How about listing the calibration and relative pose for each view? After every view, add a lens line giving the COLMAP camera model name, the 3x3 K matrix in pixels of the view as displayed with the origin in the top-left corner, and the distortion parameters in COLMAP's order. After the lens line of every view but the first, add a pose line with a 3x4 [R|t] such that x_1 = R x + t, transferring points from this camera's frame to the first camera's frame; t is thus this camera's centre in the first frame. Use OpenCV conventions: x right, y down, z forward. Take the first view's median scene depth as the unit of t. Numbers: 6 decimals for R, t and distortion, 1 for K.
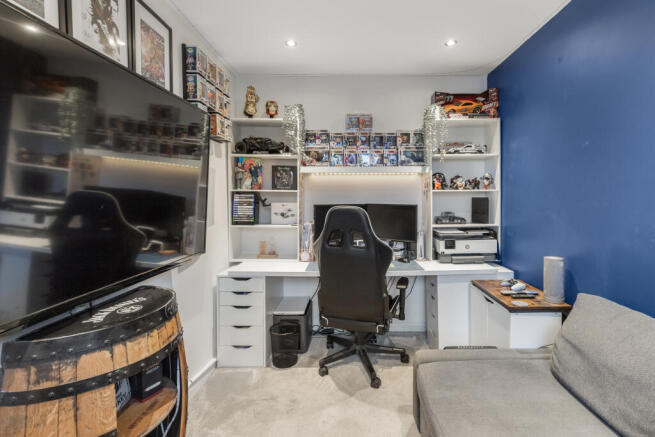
lens RADIAL K [[310.2, 0, 333.6], [0, 310.2, 216.1], [0, 0, 1]] dist [0.000930, 0.000168]
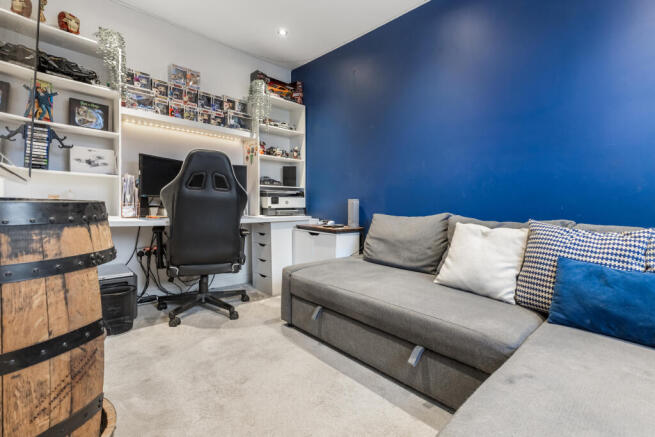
lens RADIAL K [[310.2, 0, 333.6], [0, 310.2, 216.1], [0, 0, 1]] dist [0.000930, 0.000168]
pose [[0.715318, -0.006072, 0.698773, -0.291650], [0.000552, 0.999967, 0.008124, 0.137616], [-0.698799, -0.005425, 0.715298, -0.020943]]
